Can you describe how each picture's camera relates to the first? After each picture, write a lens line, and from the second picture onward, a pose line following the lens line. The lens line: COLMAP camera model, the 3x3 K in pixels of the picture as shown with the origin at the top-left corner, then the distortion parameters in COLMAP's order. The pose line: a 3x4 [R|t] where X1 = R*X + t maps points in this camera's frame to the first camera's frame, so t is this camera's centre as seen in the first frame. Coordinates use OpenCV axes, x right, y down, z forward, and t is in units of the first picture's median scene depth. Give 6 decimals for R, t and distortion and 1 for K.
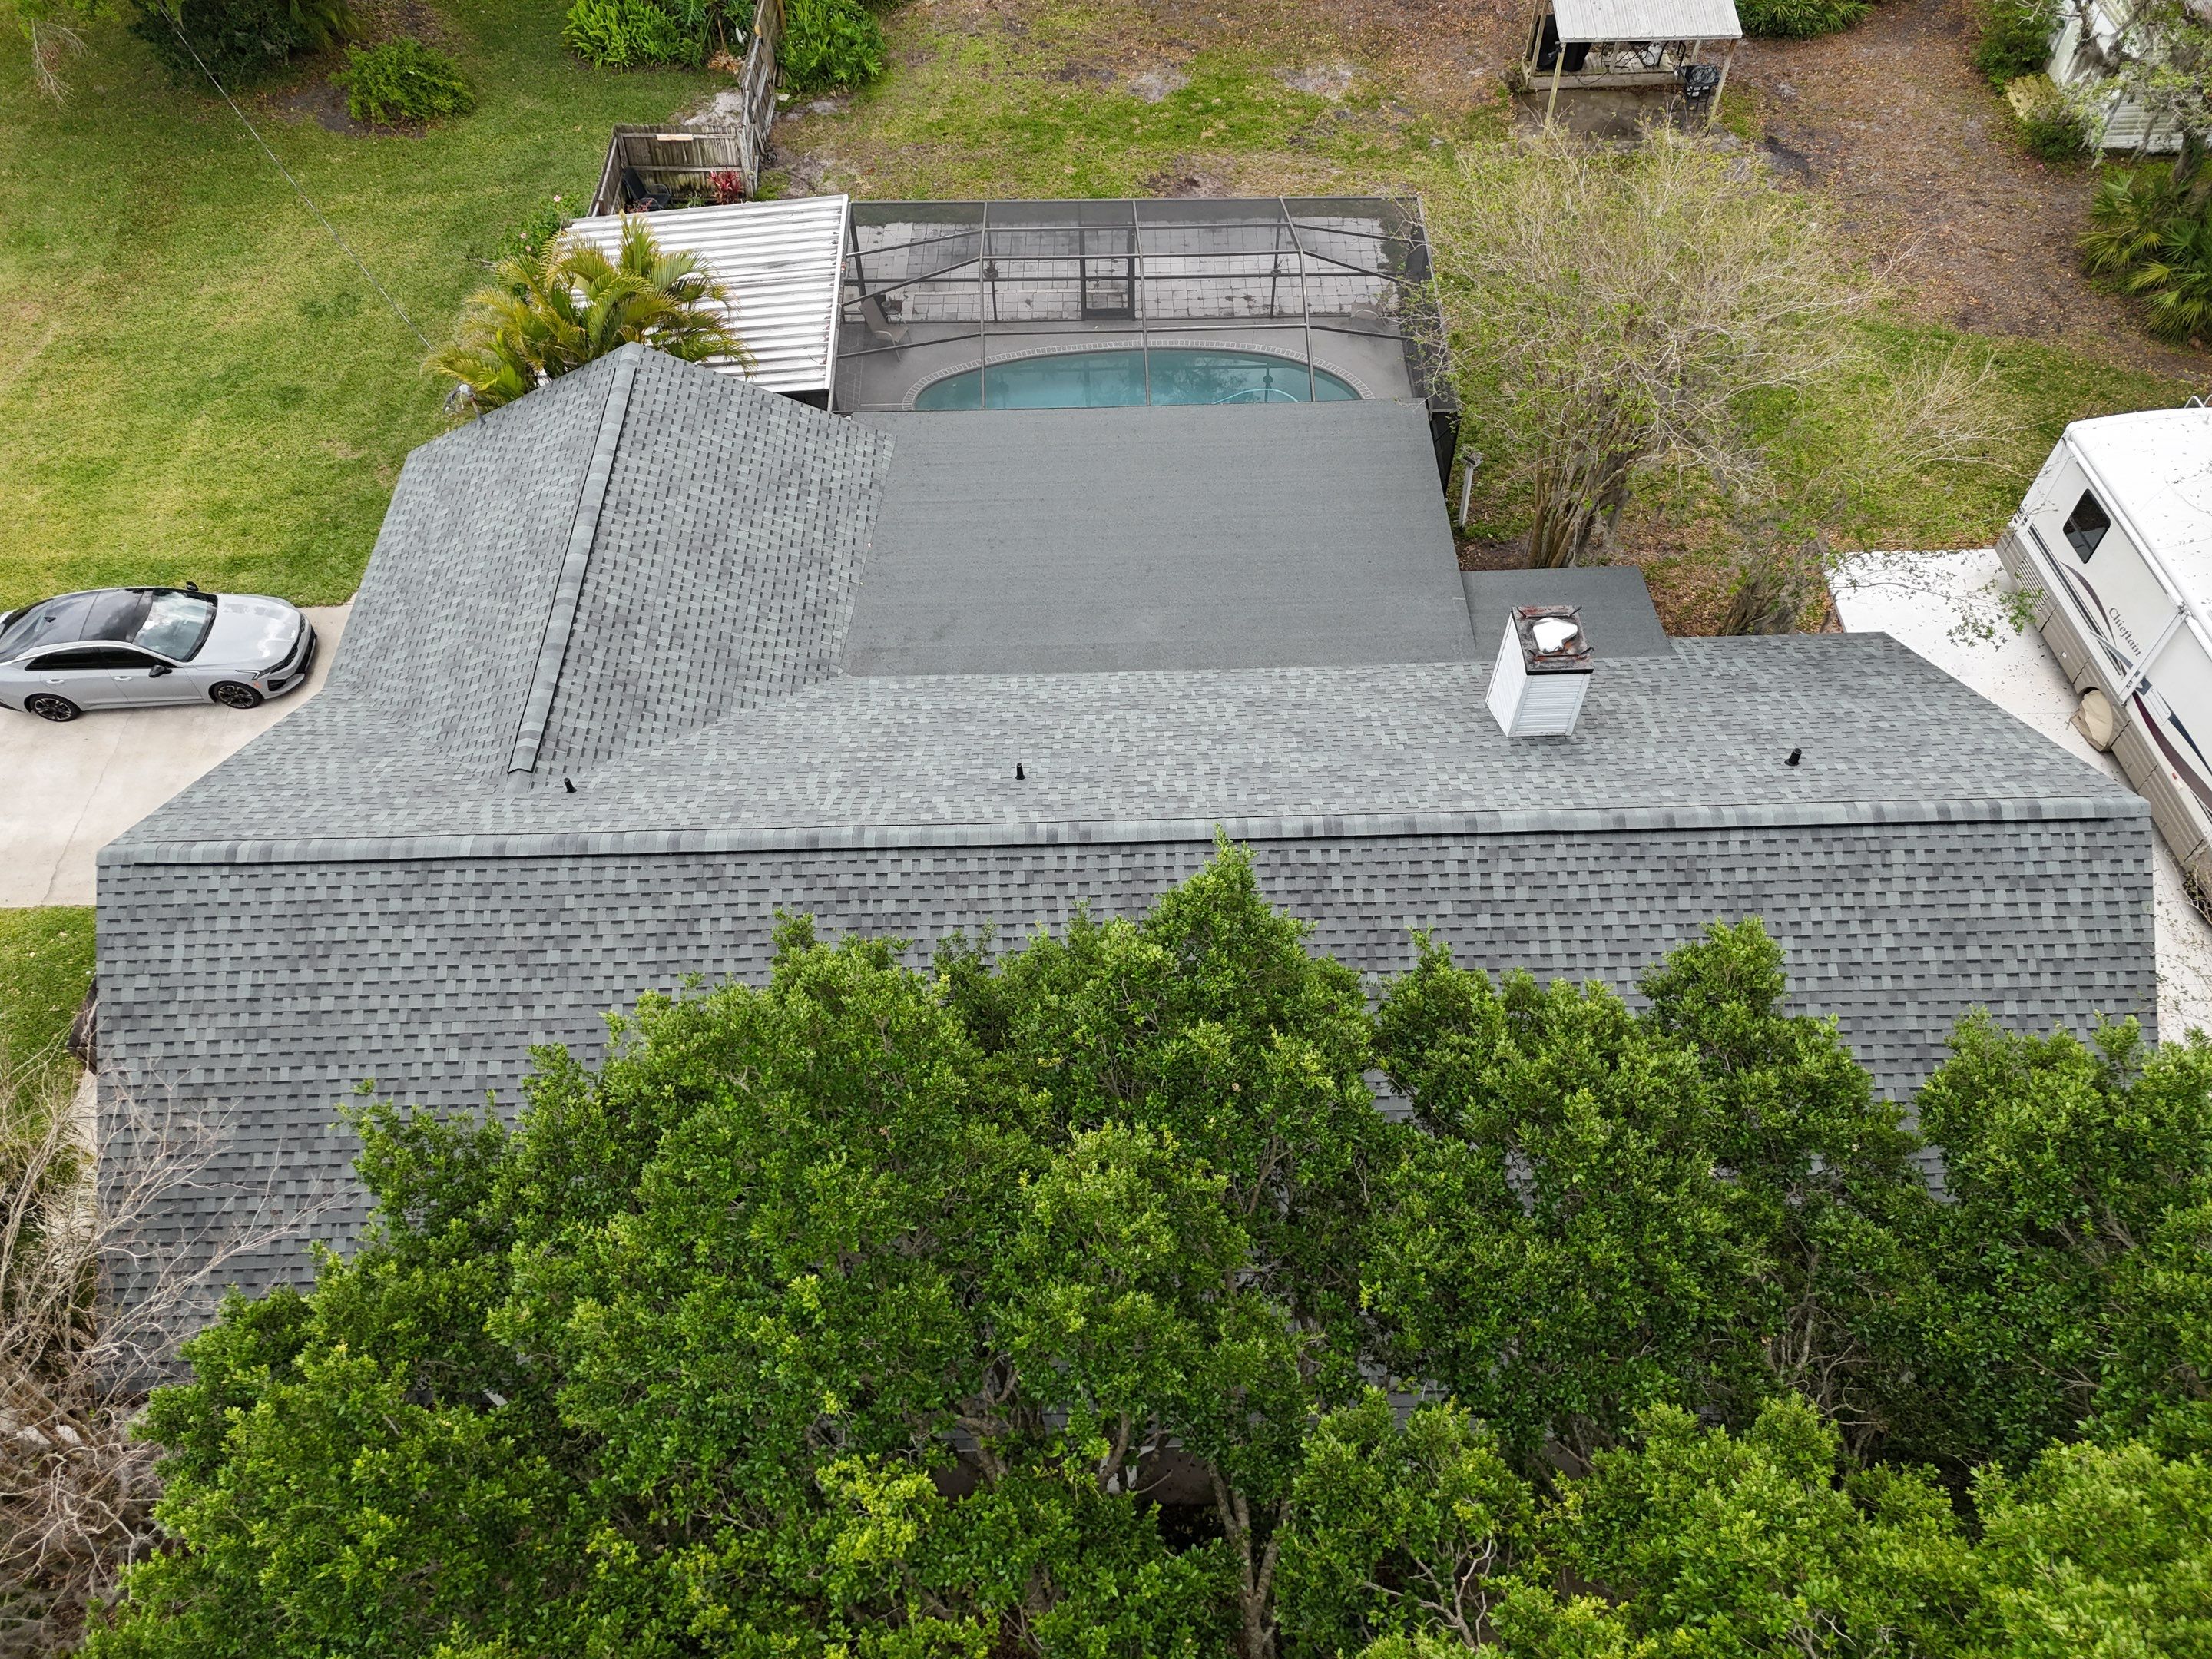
lens RADIAL K [[1624.1, 0, 1123.5], [0, 1624.1, 829.2], [0, 0, 1]] dist [0.062543, -0.049051]
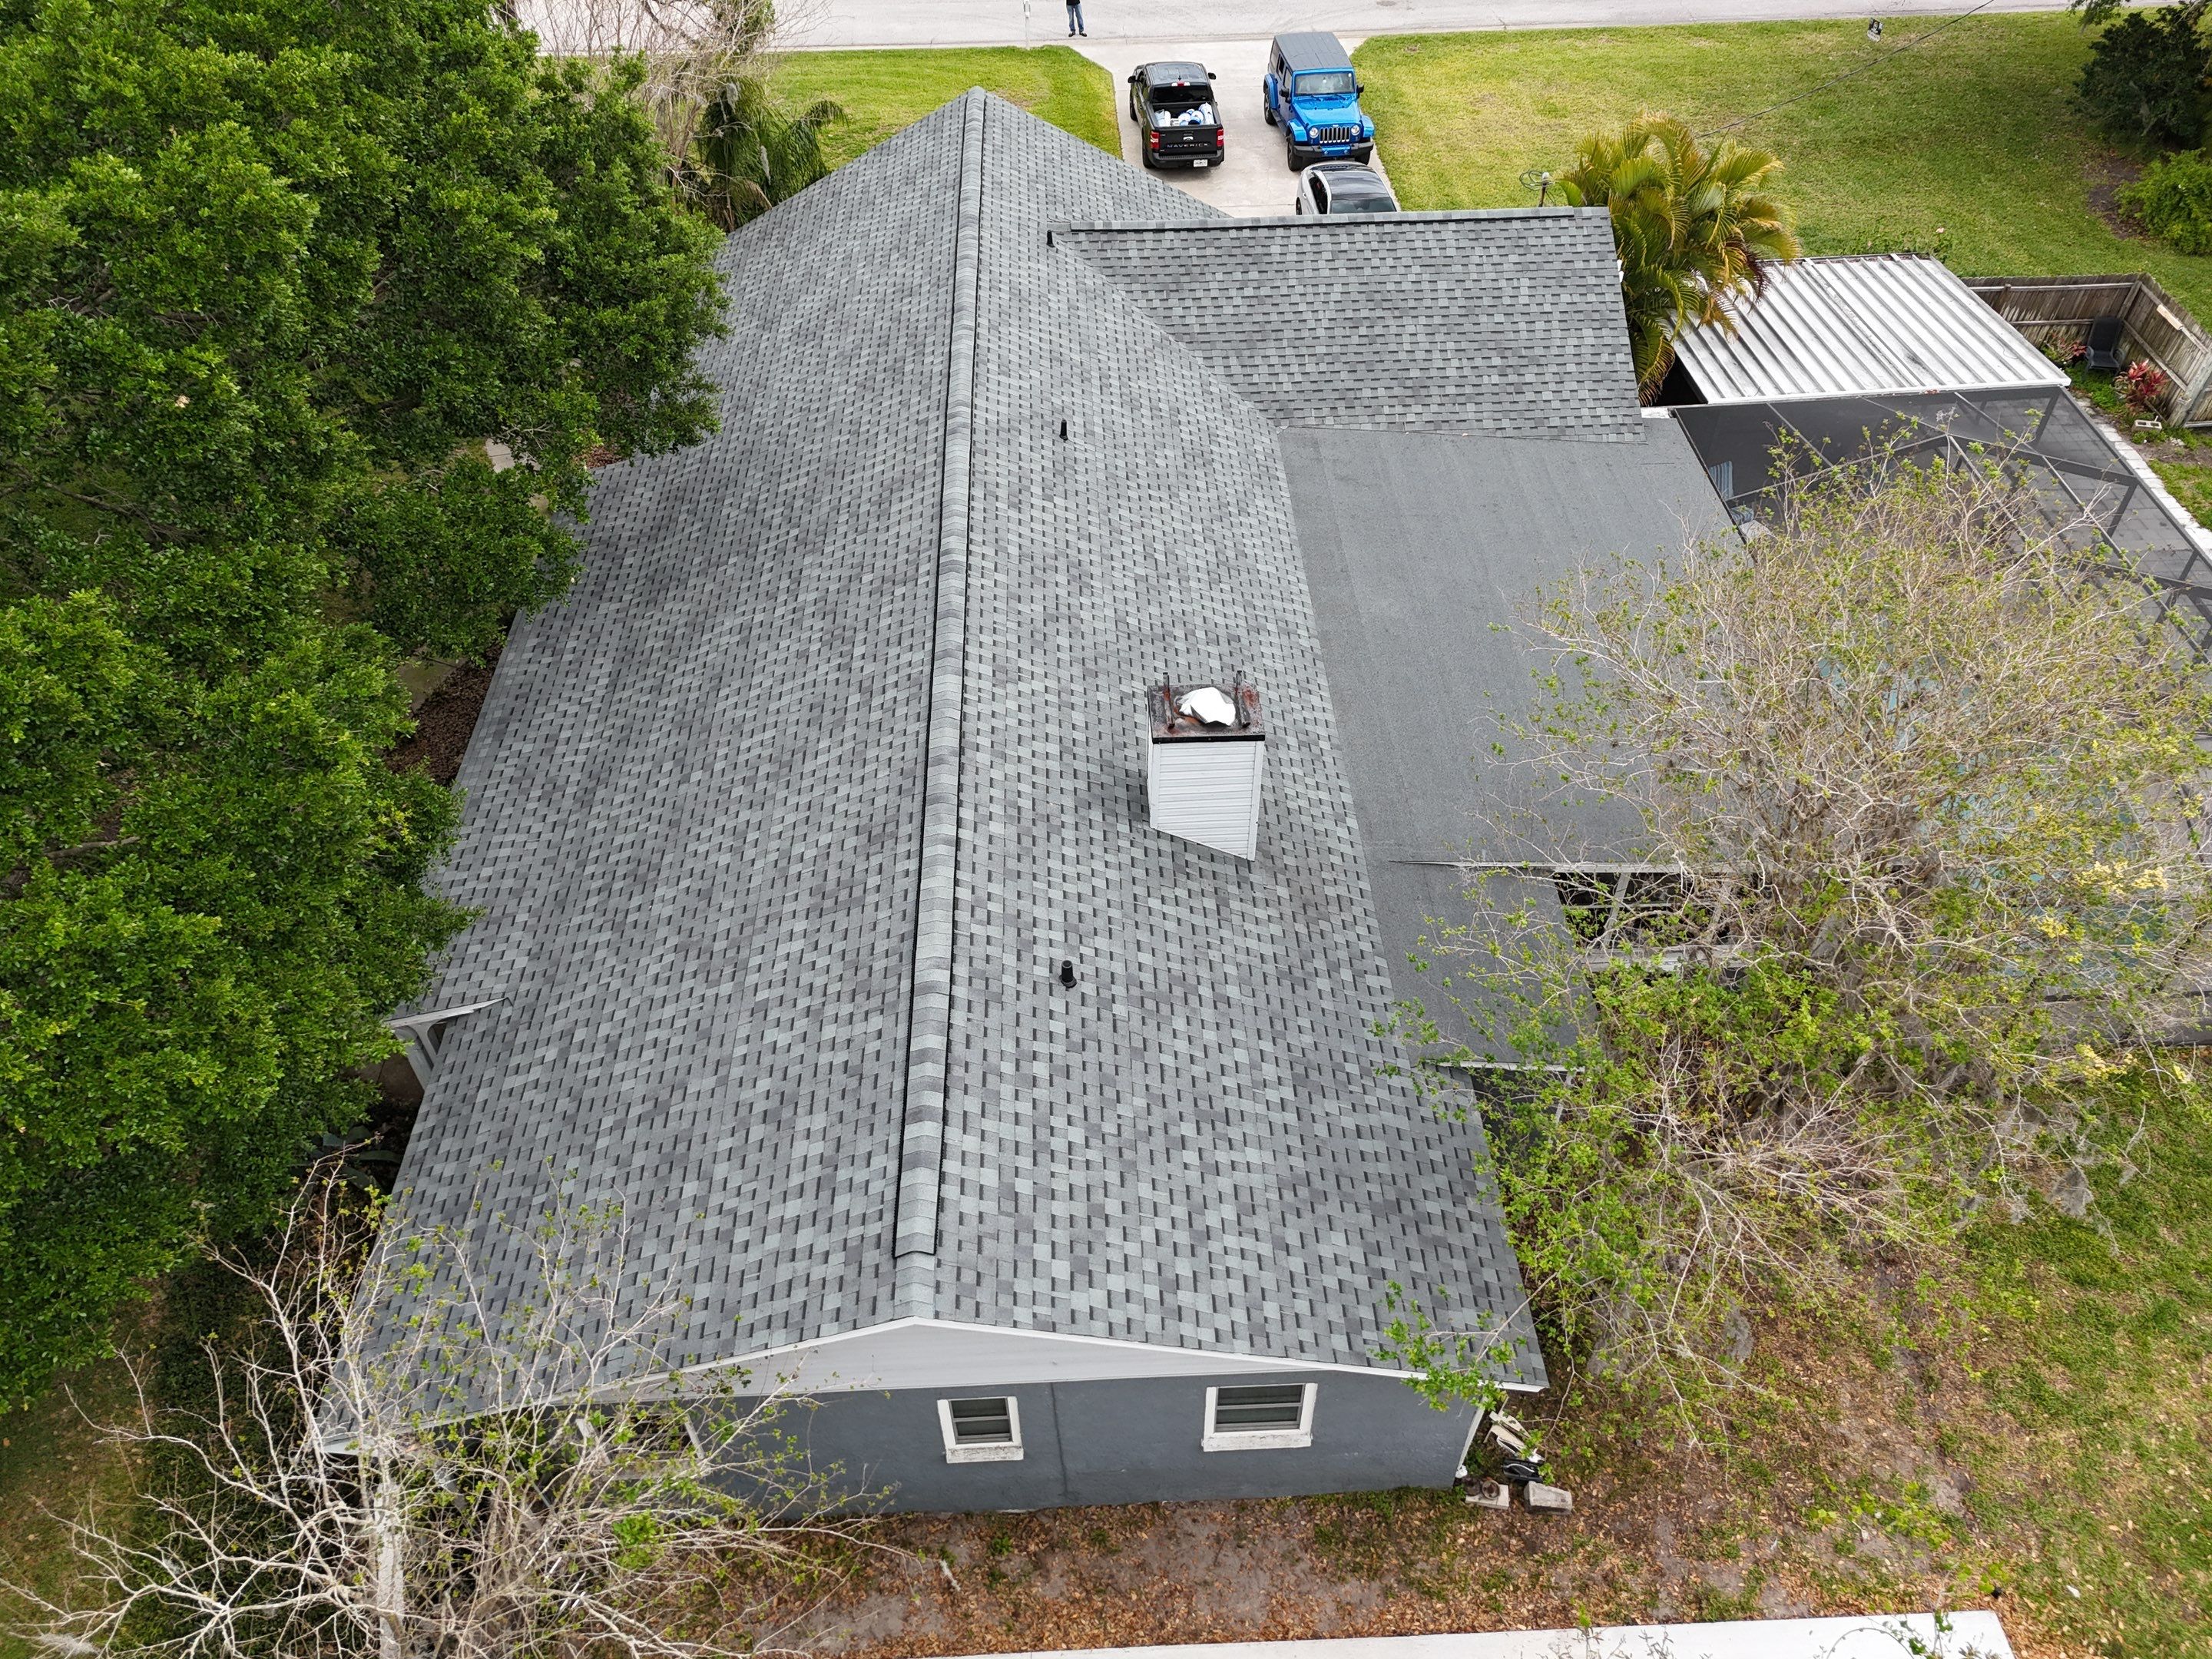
lens RADIAL K [[1624.1, 0, 1117.0], [0, 1624.1, 829.5], [0, 0, 1]] dist [0.062543, -0.049051]
pose [[0.024956, 0.711280, -0.702465, 0.908673], [-0.794631, 0.440481, 0.417778, -0.410036], [0.606579, 0.547774, 0.576198, 0.574136]]
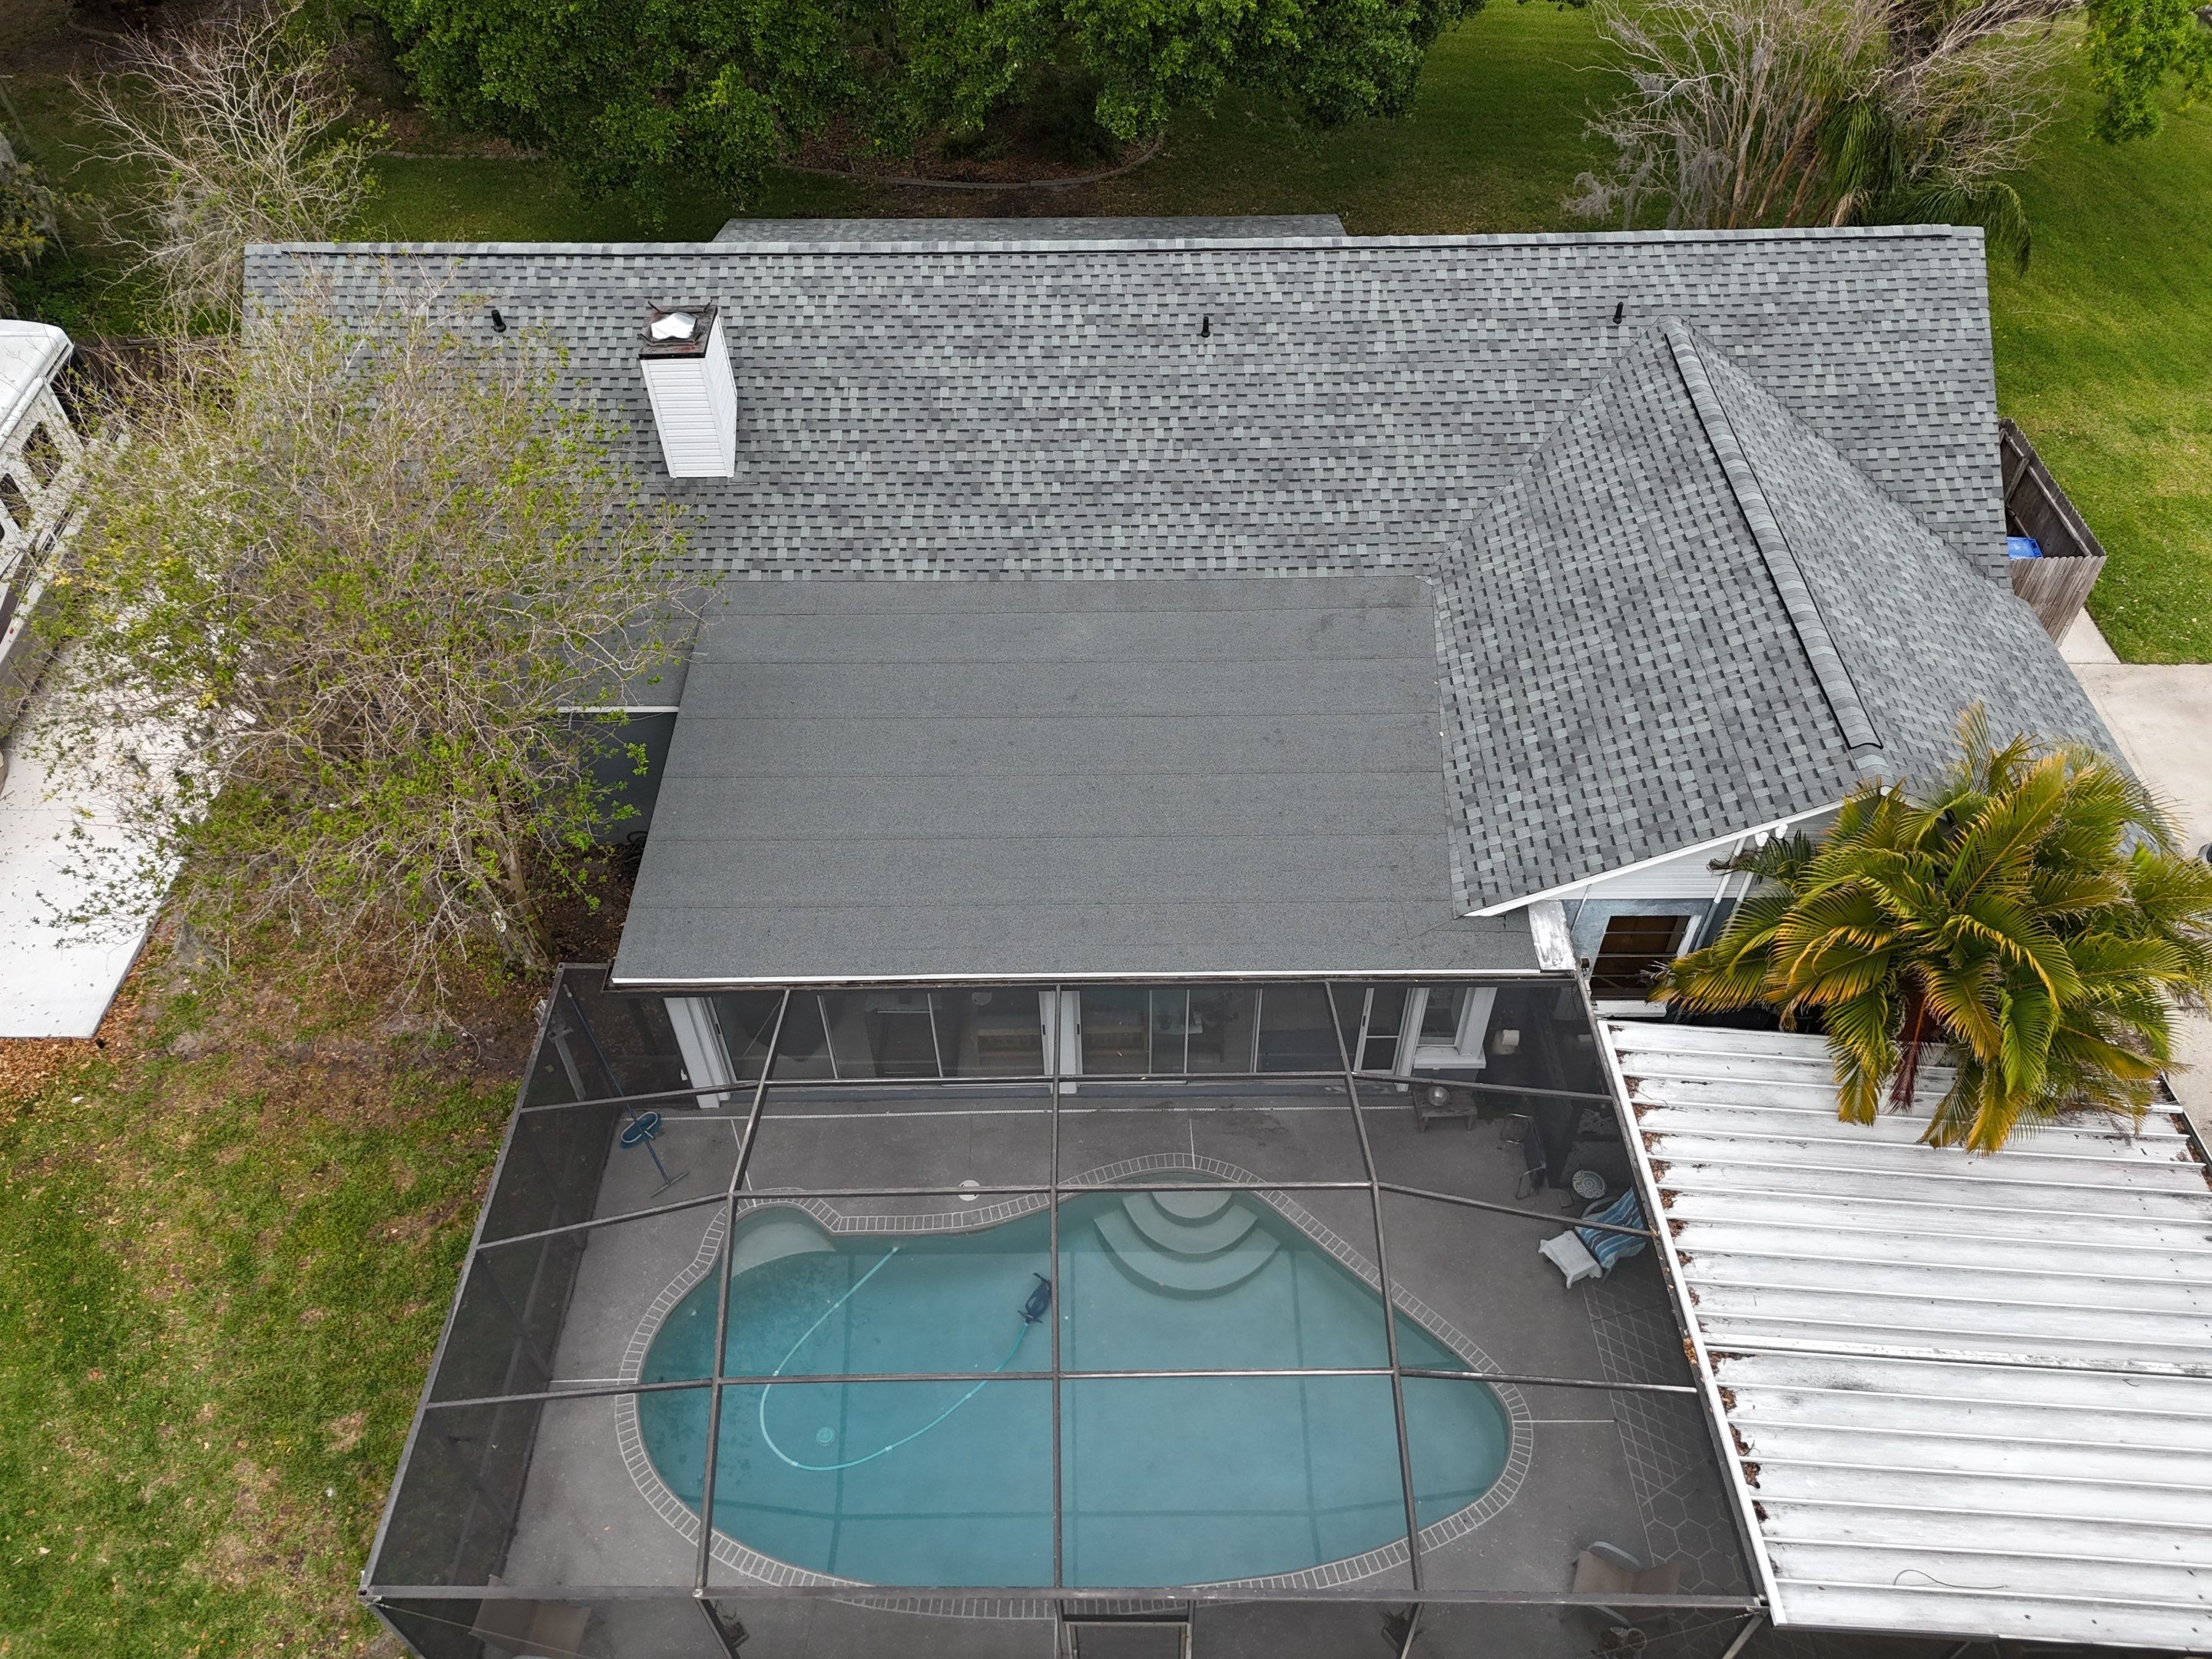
lens RADIAL K [[1624.1, 0, 1115.6], [0, 1624.1, 848.2], [0, 0, 1]] dist [0.062543, -0.049051]
pose [[-0.999604, 0.008378, 0.026877, -0.031662], [0.025002, -0.174709, 0.984303, -1.217038], [0.012942, 0.984585, 0.174430, 1.200923]]
